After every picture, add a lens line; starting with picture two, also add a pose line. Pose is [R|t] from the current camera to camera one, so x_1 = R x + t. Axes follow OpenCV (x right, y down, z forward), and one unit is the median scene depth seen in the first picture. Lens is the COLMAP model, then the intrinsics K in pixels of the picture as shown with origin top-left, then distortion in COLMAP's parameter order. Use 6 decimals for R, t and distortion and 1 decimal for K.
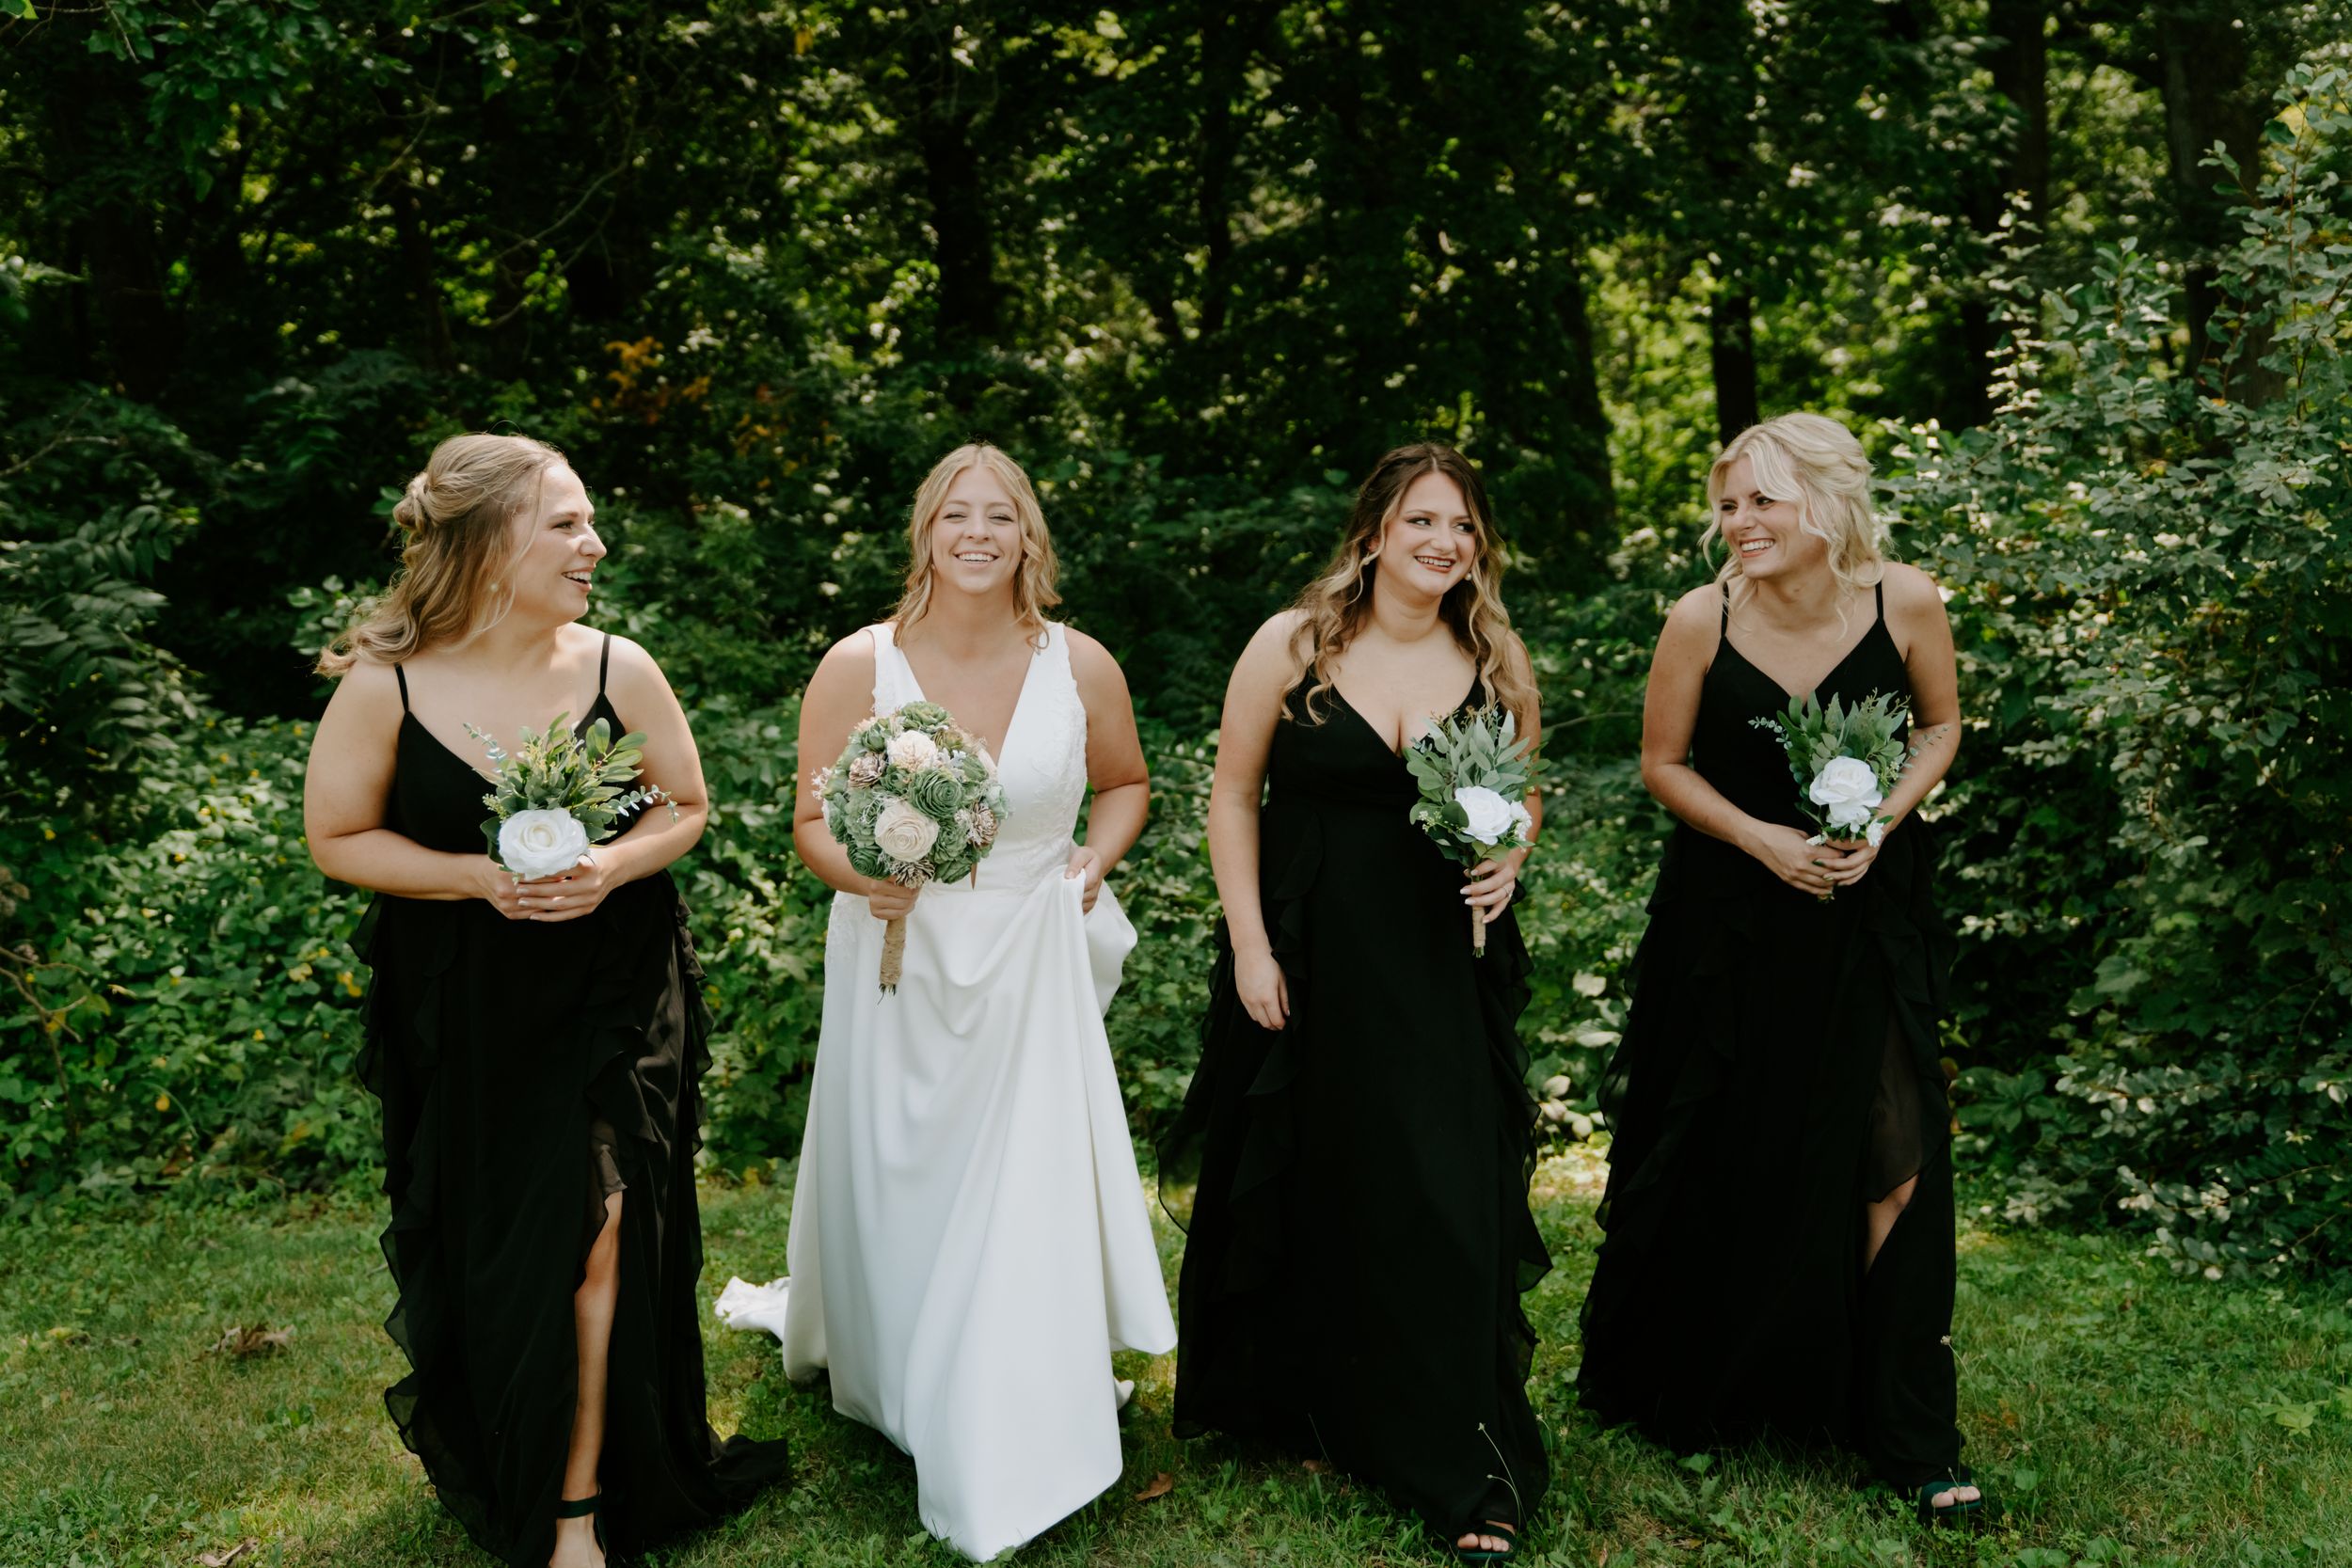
lens RADIAL K [[2535.3, 0, 1176.0], [0, 2535.3, 784.0], [0, 0, 1]] dist [0.009075, 0.250710]
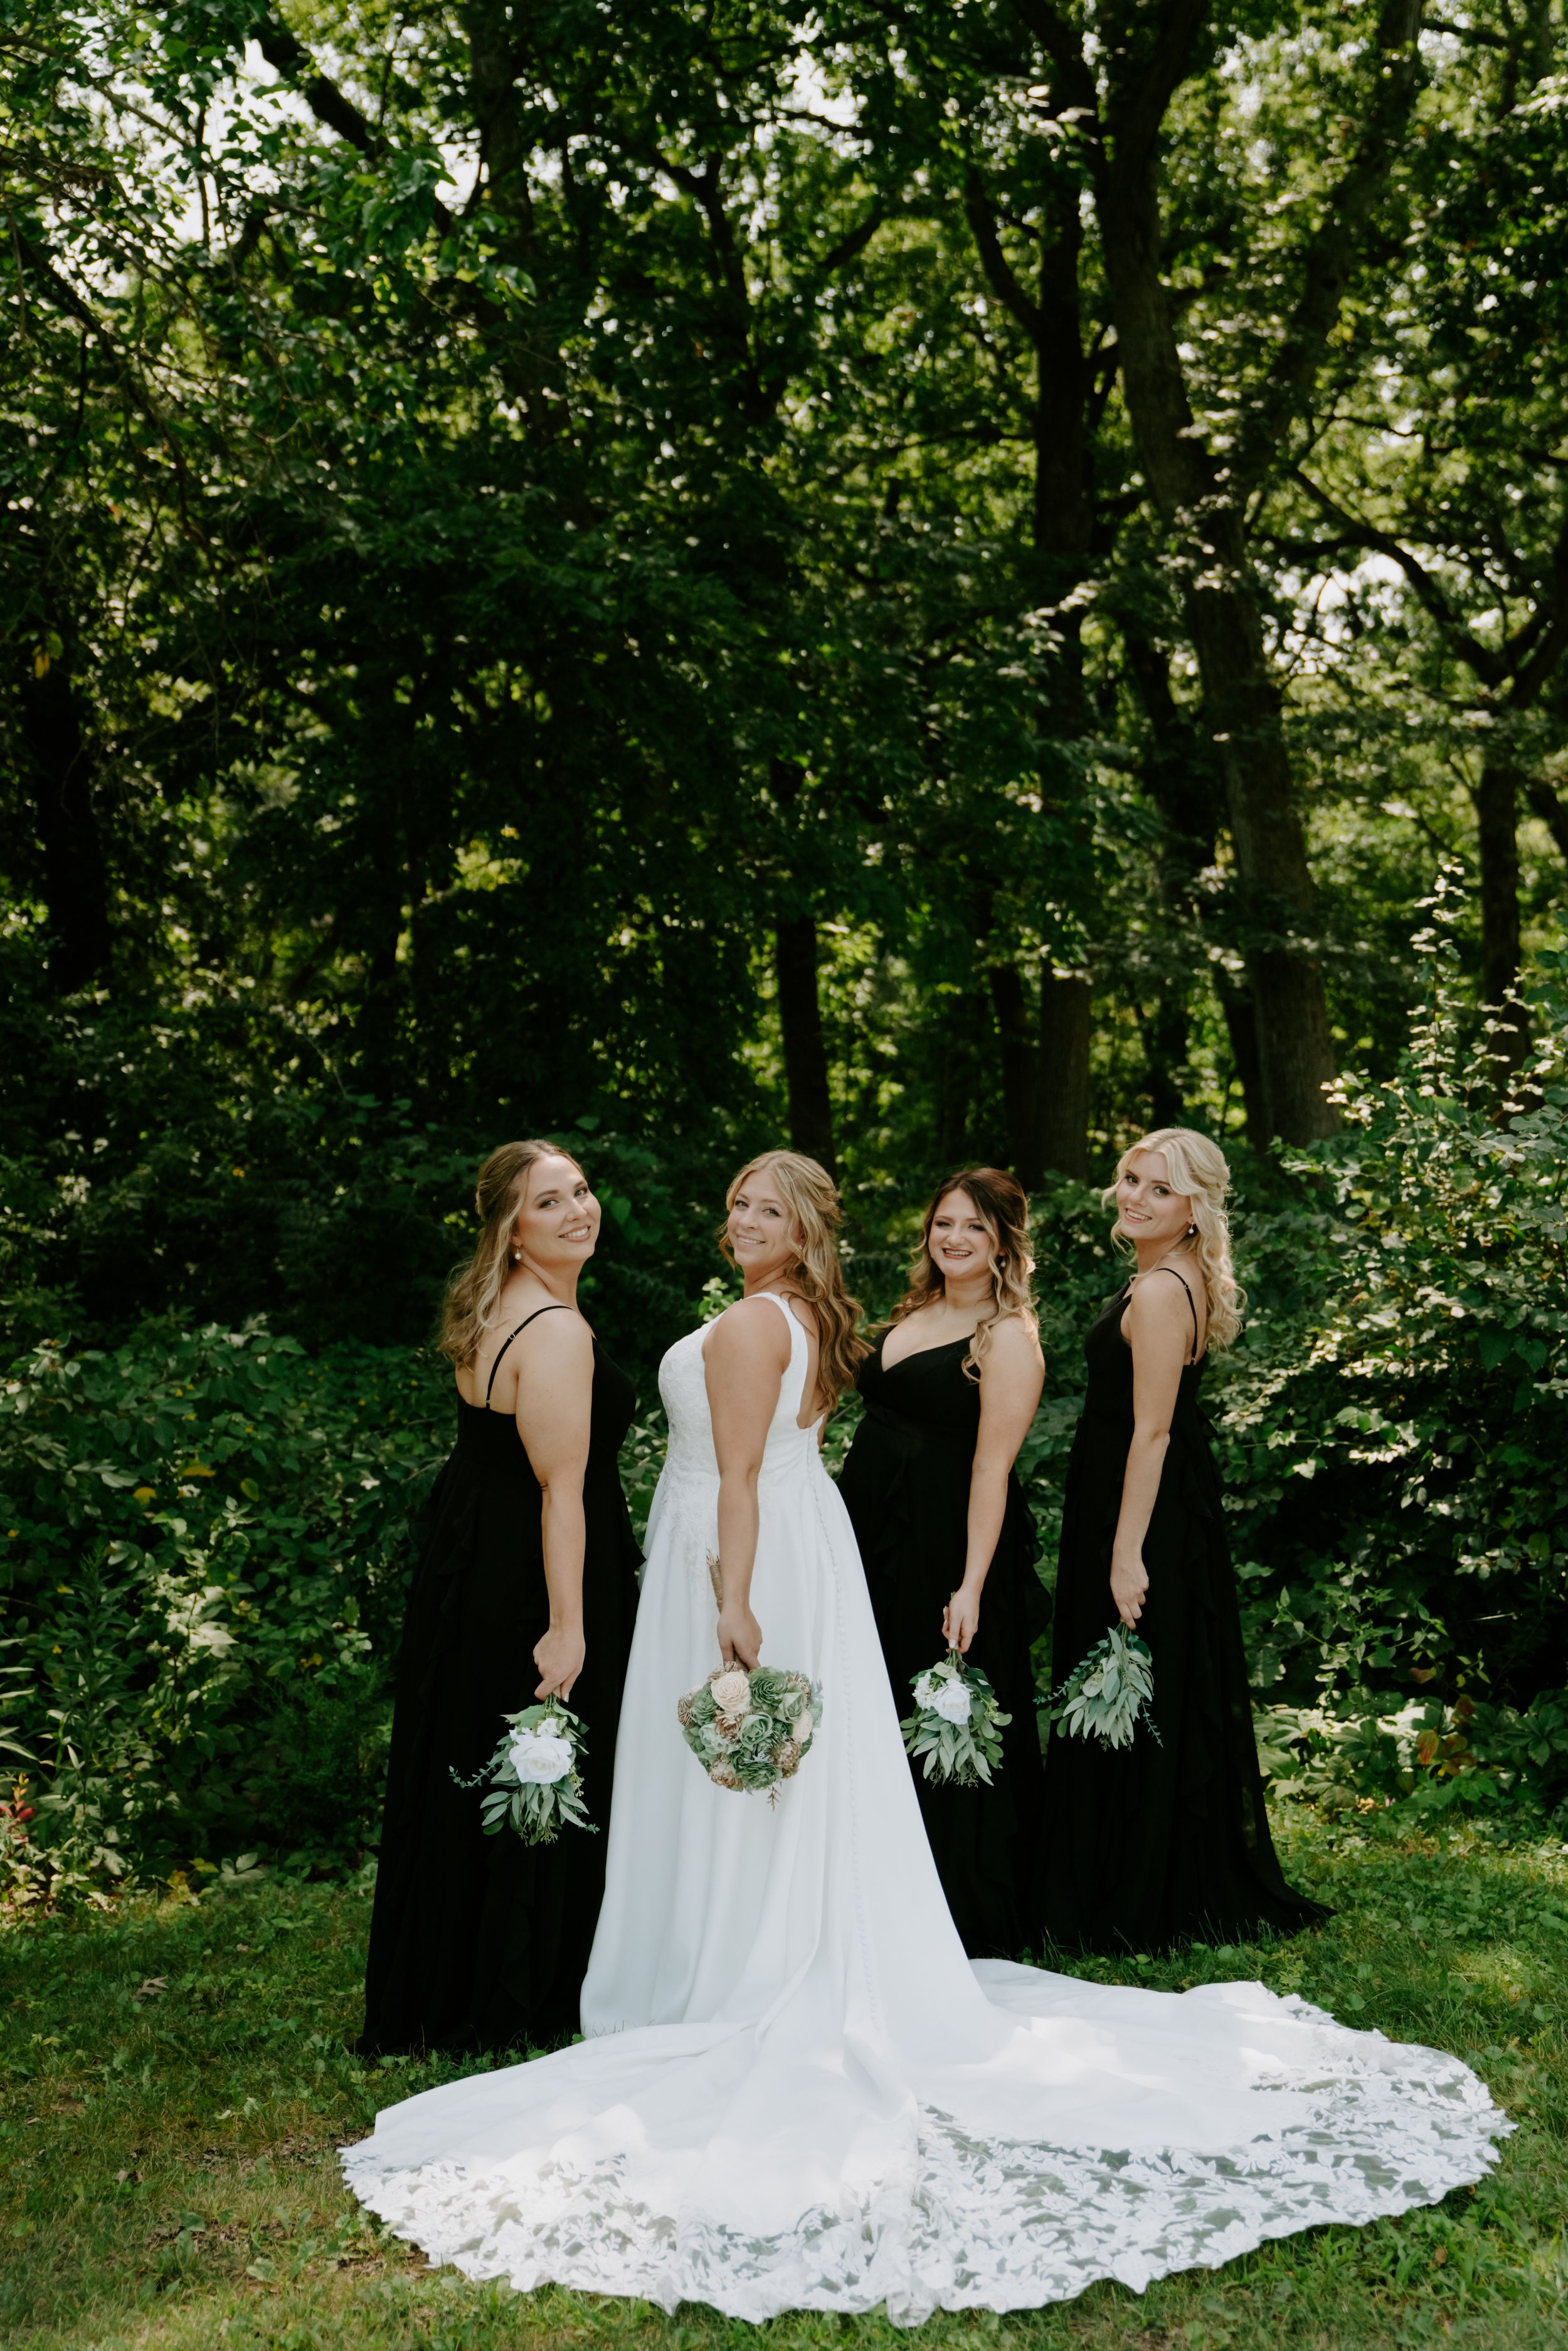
lens RADIAL K [[2486.8, 0, 798.9], [0, 2486.8, 1167.7], [0, 0, 1]] dist [0.010307, 0.237508]
pose [[0.972314, 0.008965, 0.233507, -0.157206], [0.015412, 0.994628, -0.102363, -0.003352], [-0.233170, 0.103128, 0.966952, 0.057332]]
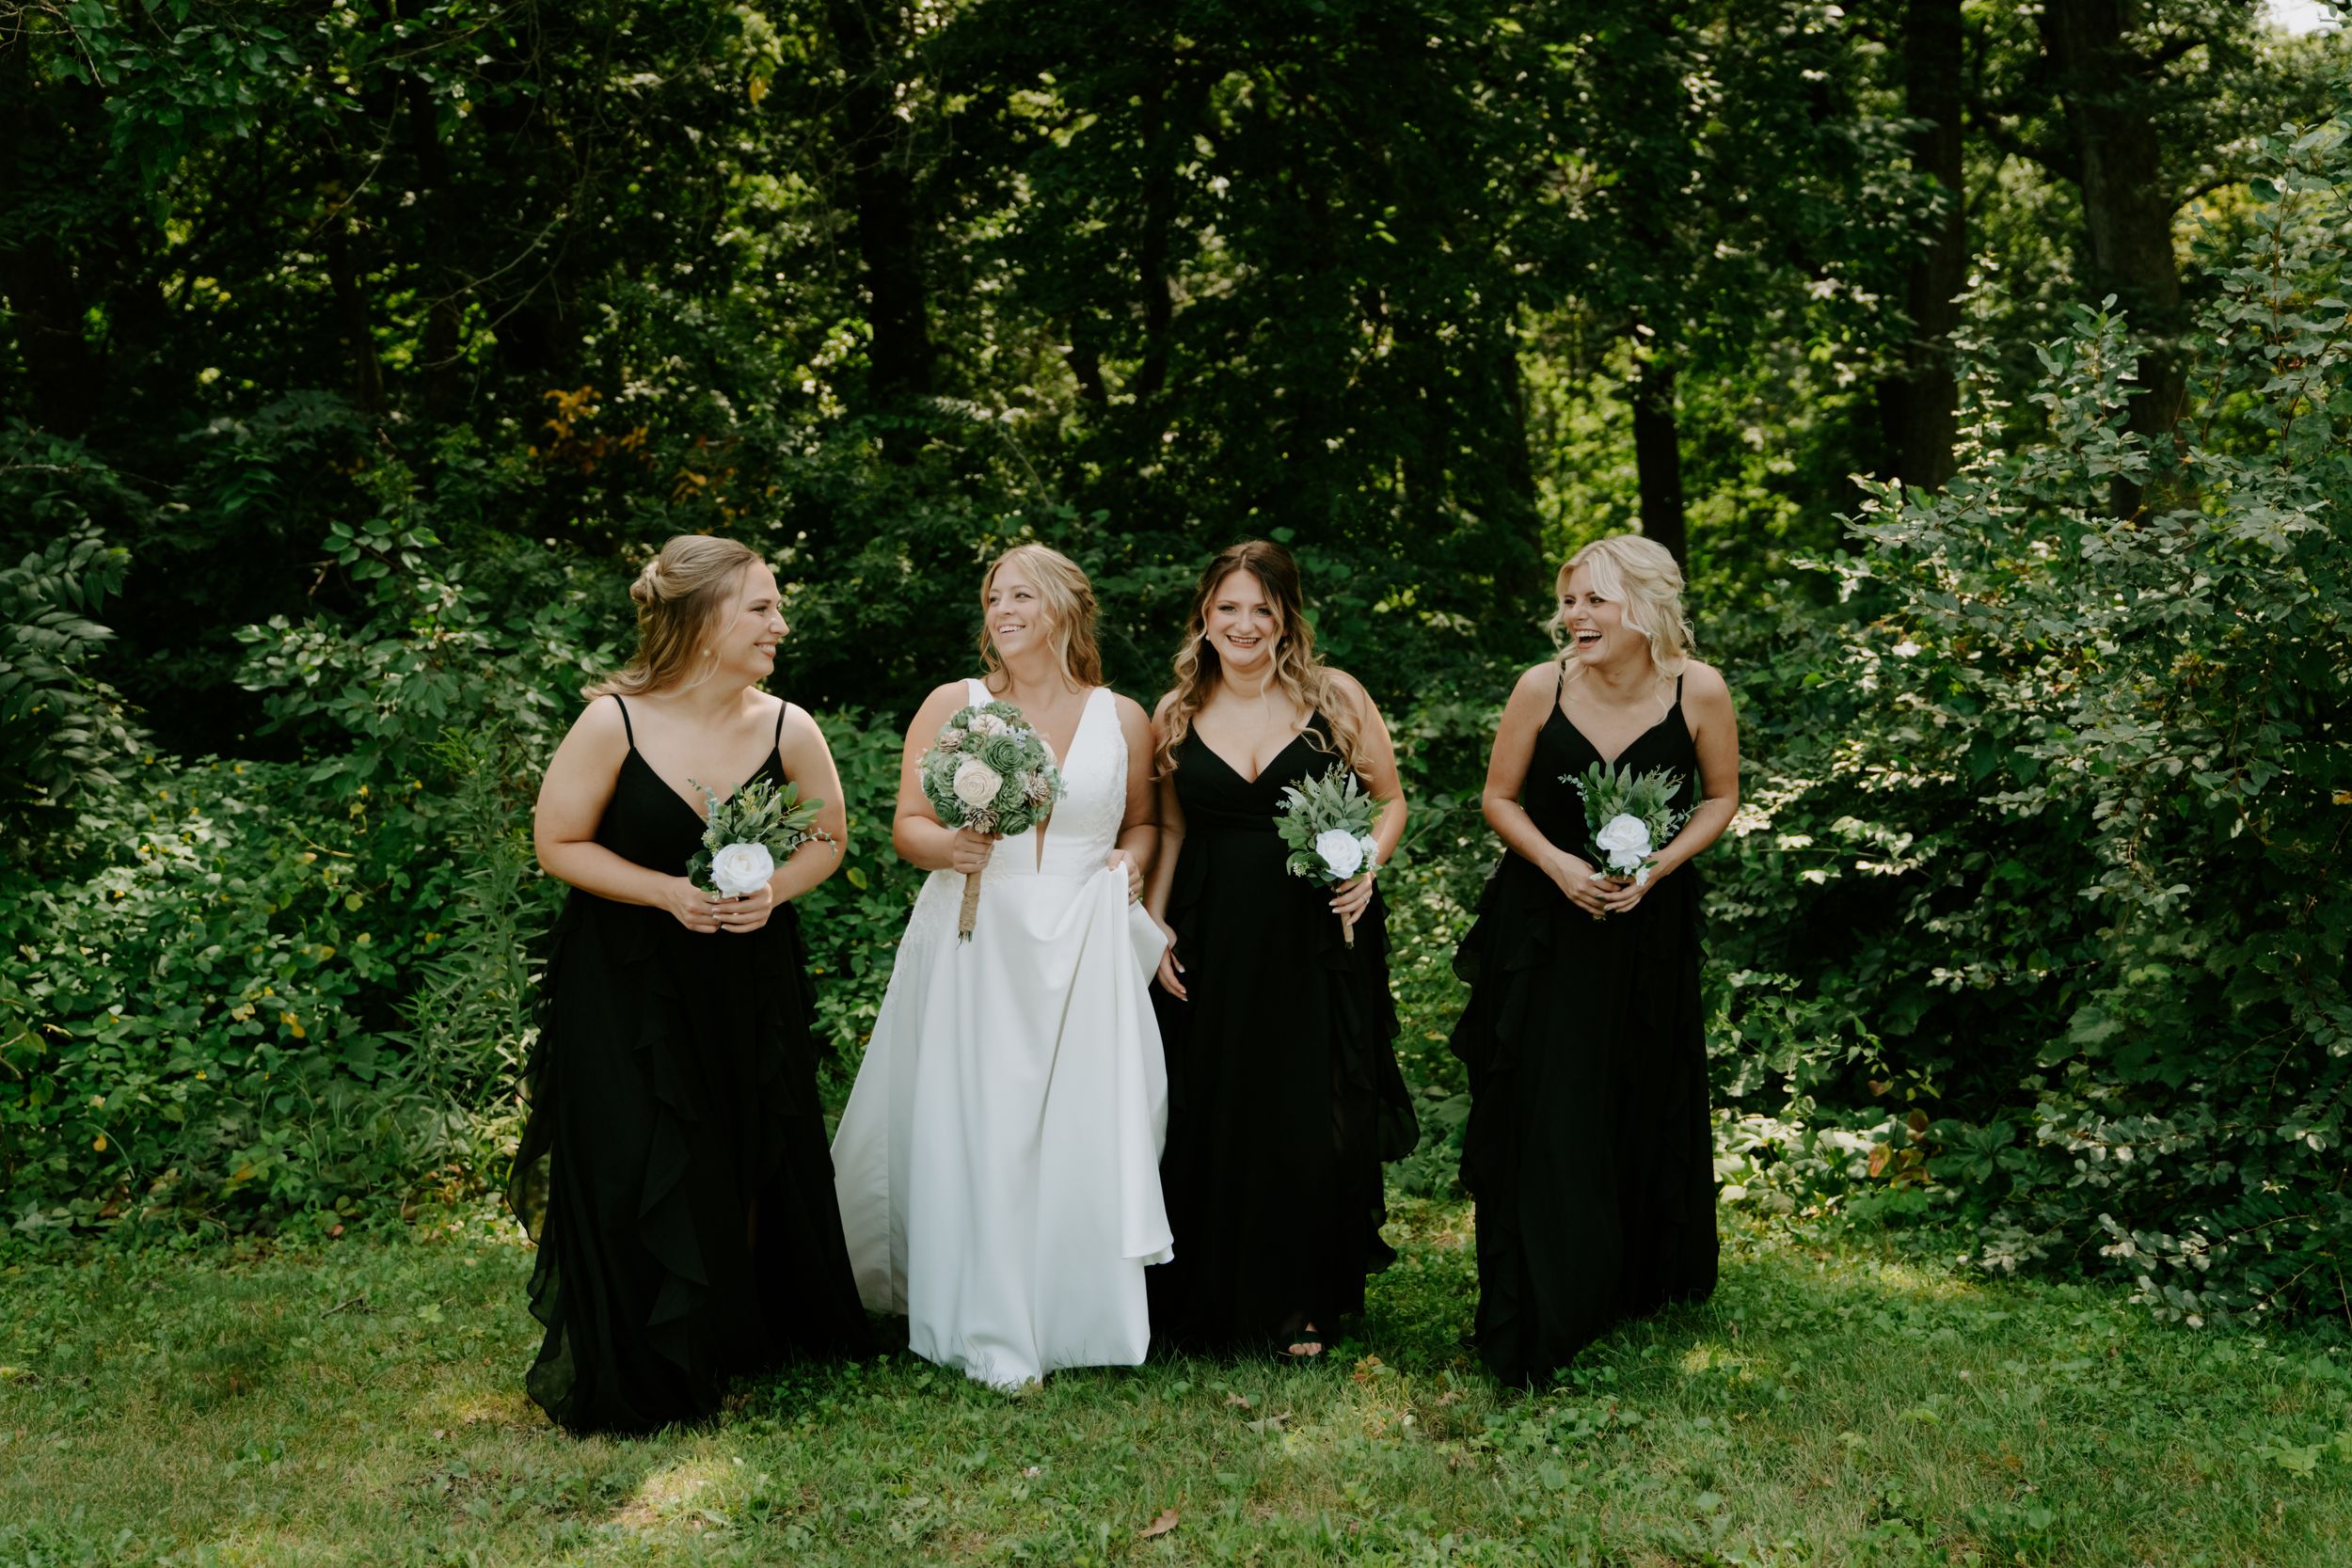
lens RADIAL K [[2535.3, 0, 1176.0], [0, 2535.3, 784.0], [0, 0, 1]] dist [0.009075, 0.250710]
pose [[0.999384, 0.013206, 0.032525, -0.018876], [-0.012353, 0.999578, -0.026274, 0.008012], [-0.032858, 0.025856, 0.999126, 0.004129]]
